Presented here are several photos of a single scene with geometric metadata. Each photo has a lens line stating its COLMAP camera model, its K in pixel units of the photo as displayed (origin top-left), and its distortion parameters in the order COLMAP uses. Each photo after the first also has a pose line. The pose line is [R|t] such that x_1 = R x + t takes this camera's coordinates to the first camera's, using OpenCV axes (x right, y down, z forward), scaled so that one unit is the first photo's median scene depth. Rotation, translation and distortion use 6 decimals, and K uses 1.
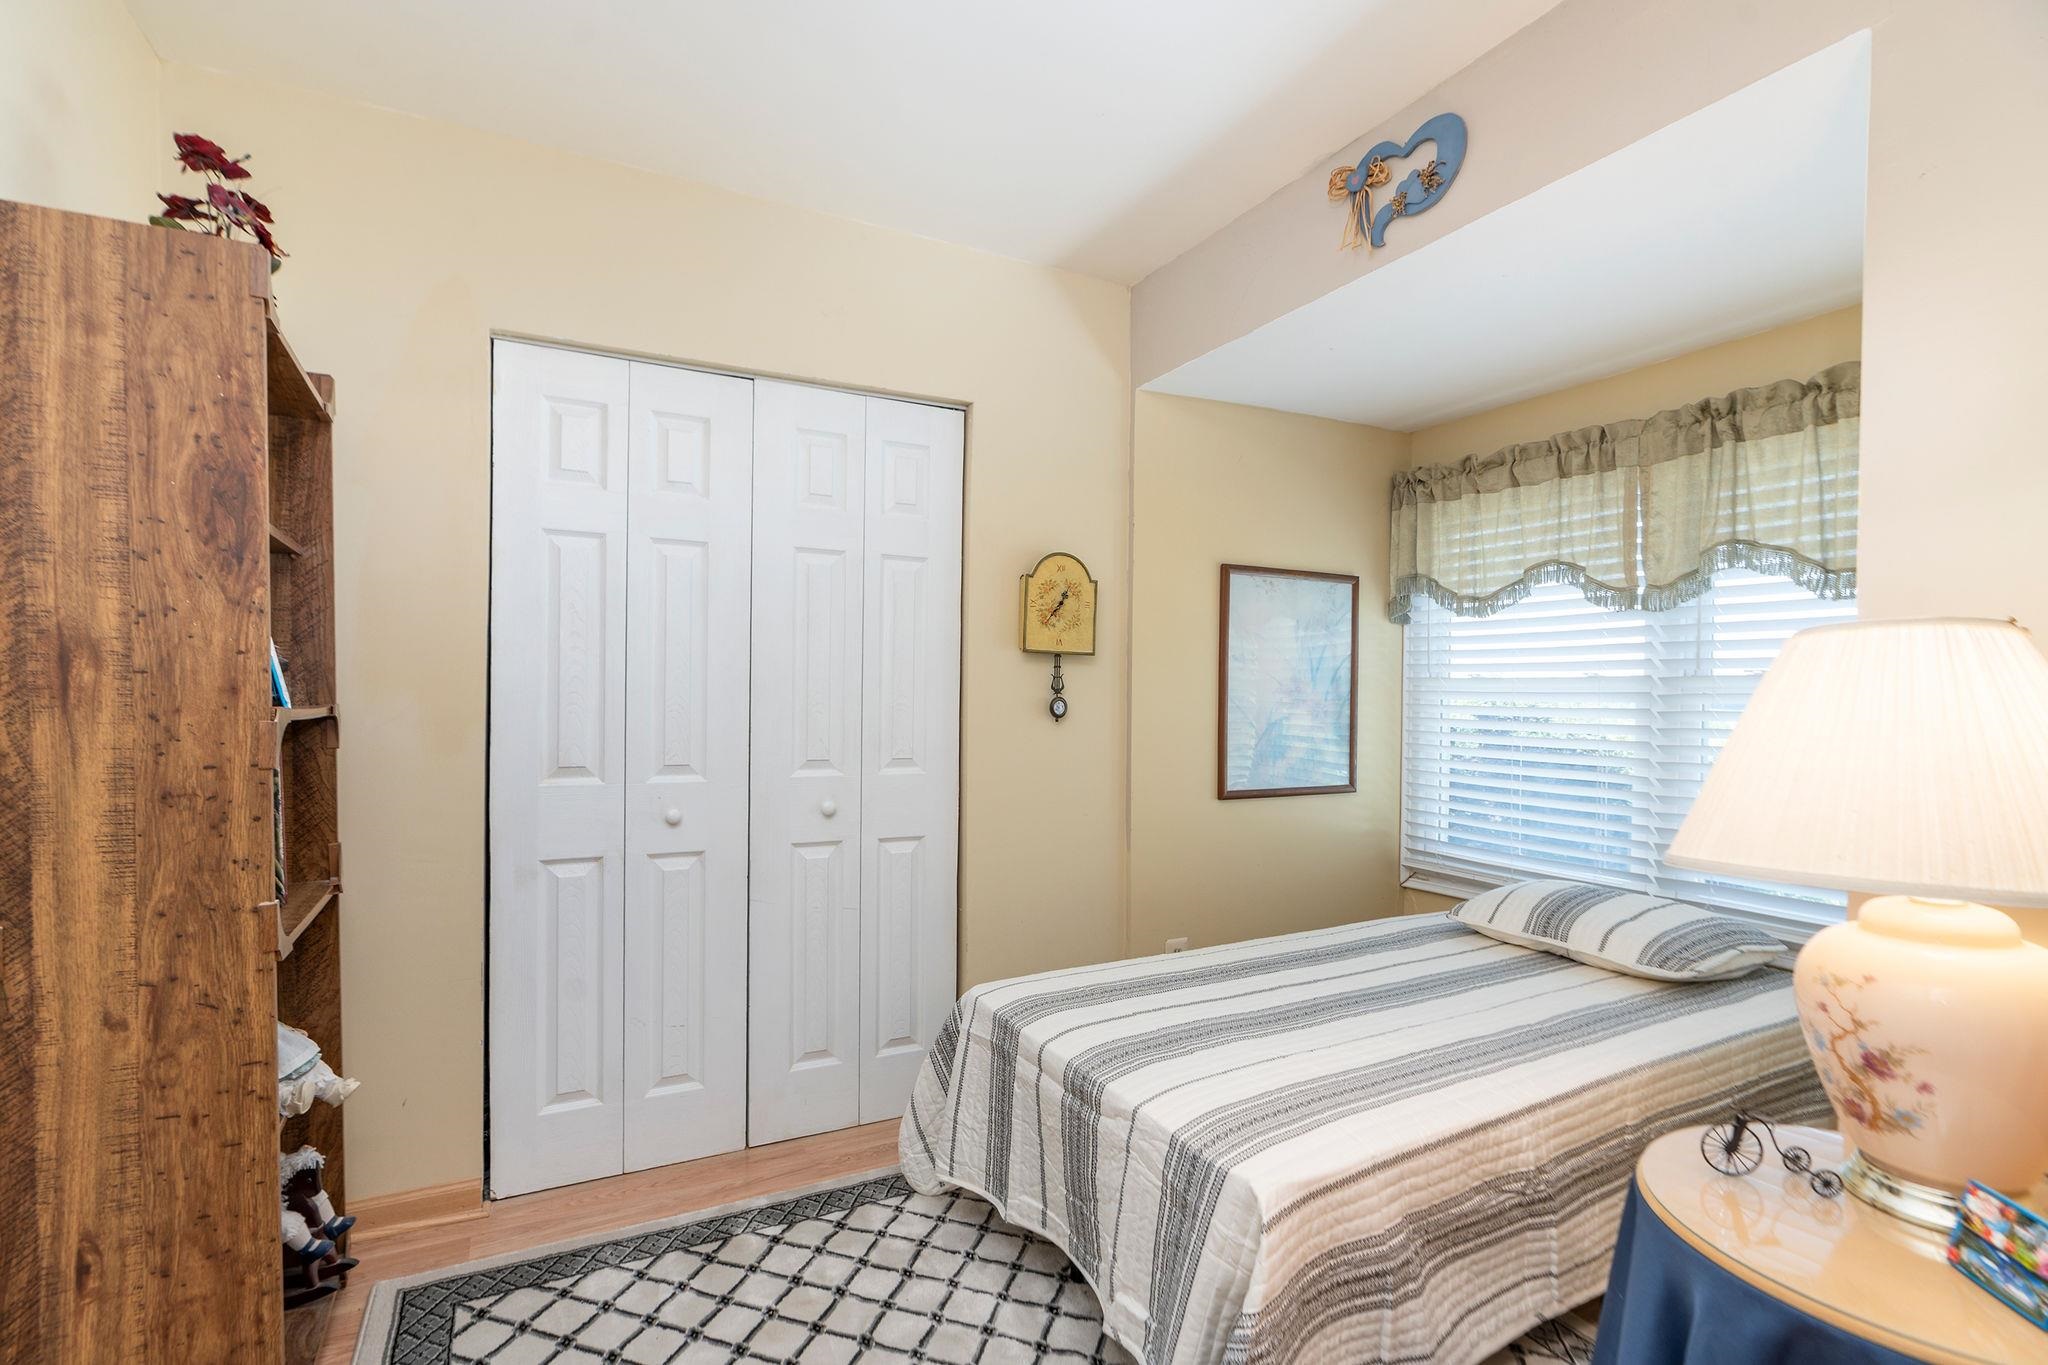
lens RADIAL K [[934.0, 0, 1009.4], [0, 934.0, 703.5], [0, 0, 1]] dist [-0.012136, 0.002011]
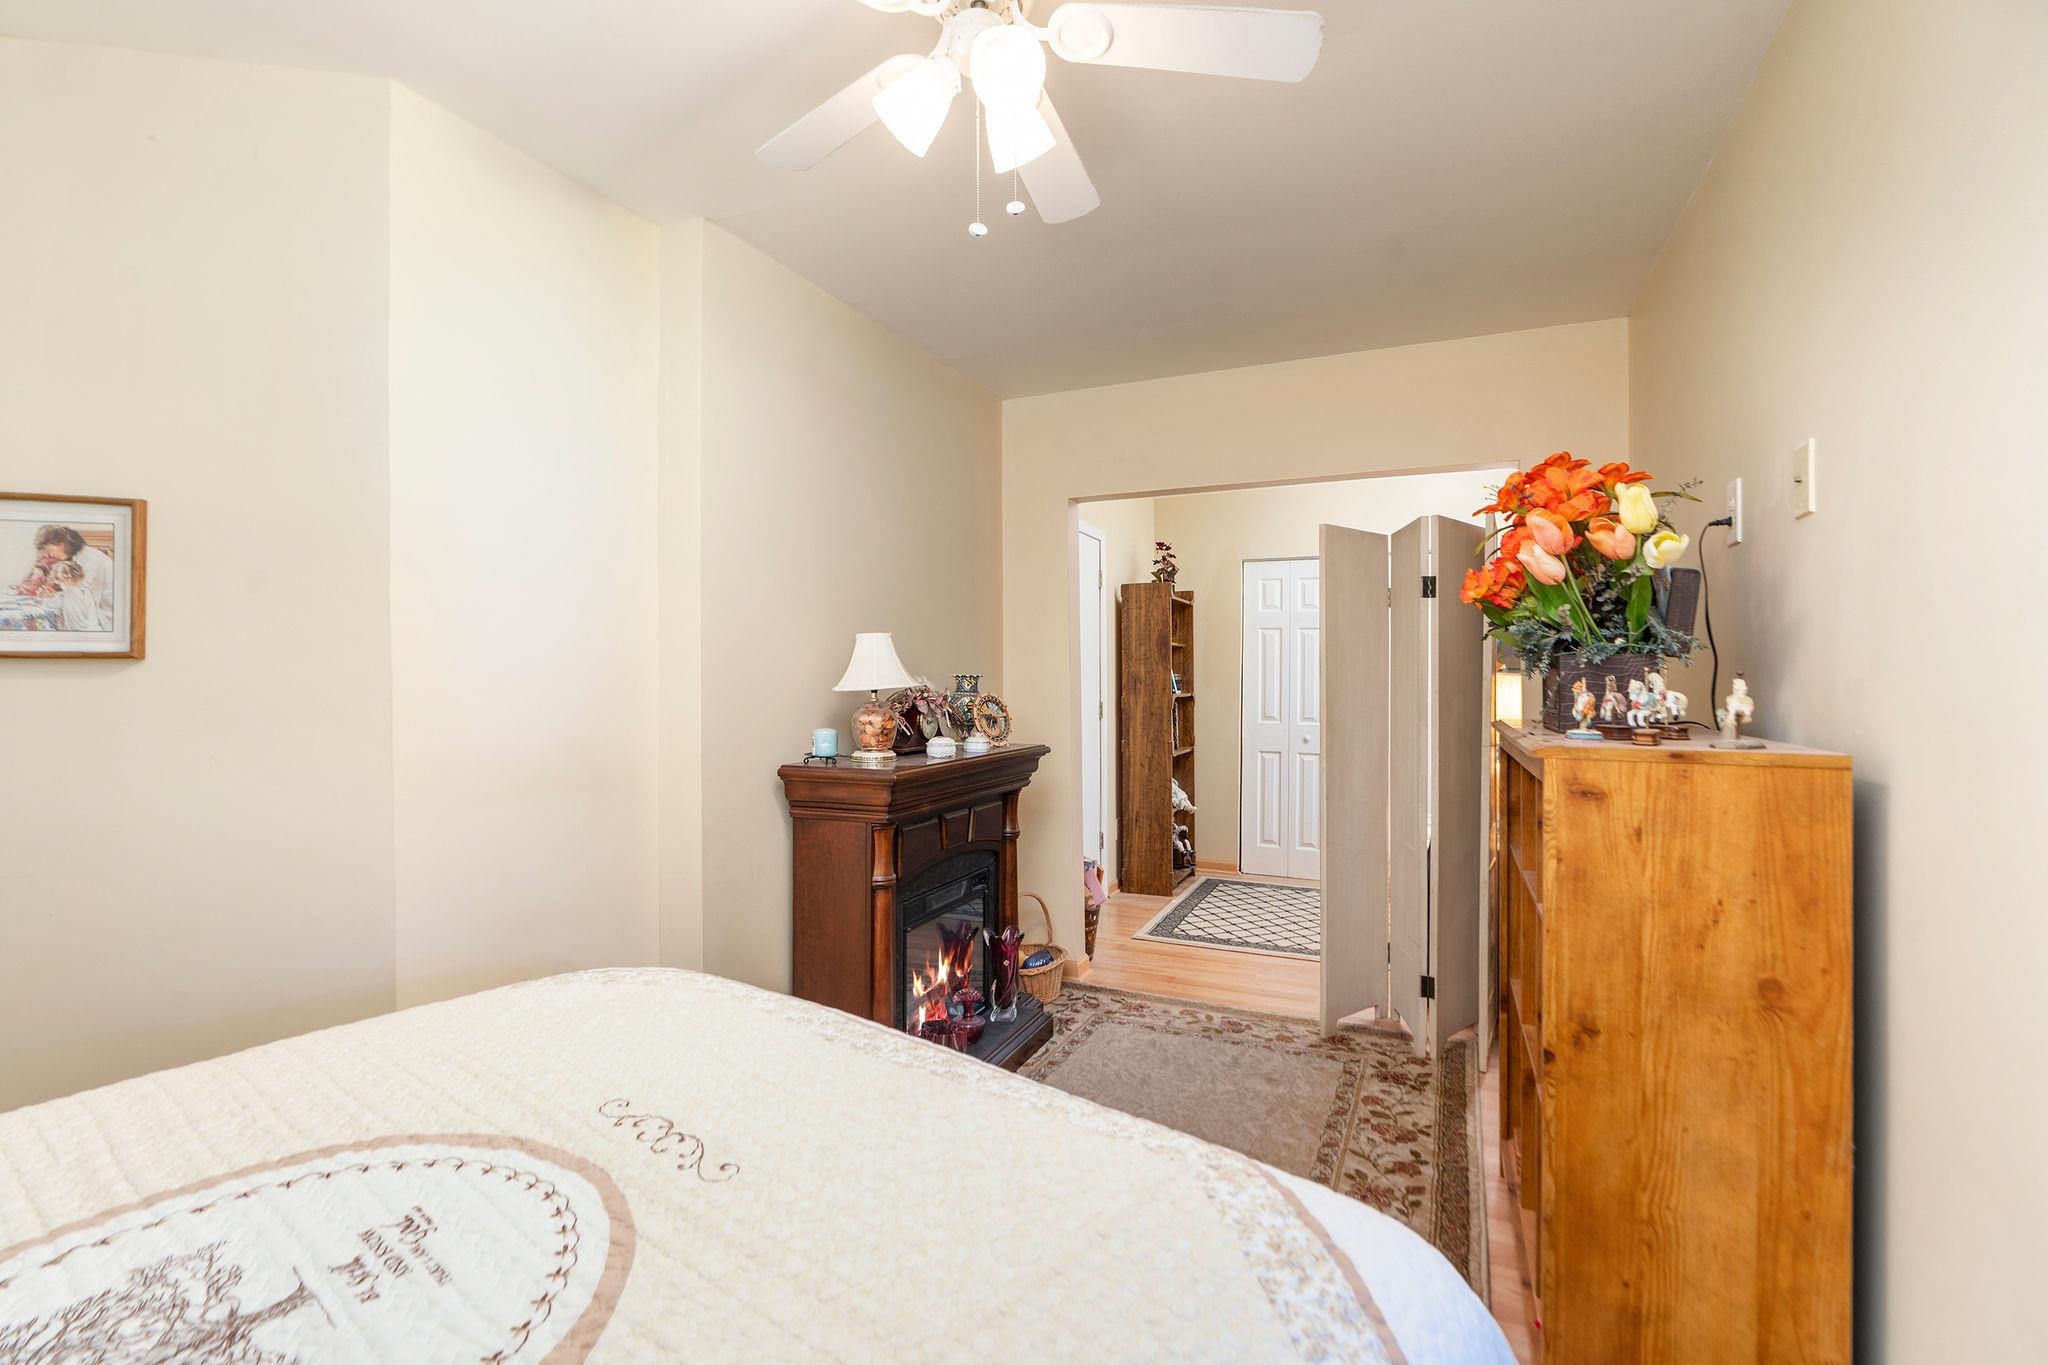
lens RADIAL K [[934.0, 0, 1017.7], [0, 934.0, 683.4], [0, 0, 1]] dist [-0.012136, 0.002011]
pose [[0.617042, -0.001220, -0.786929, 1.593052], [-0.010279, 0.999901, -0.009611, 0.005716], [0.786863, 0.014019, 0.616968, -1.631520]]
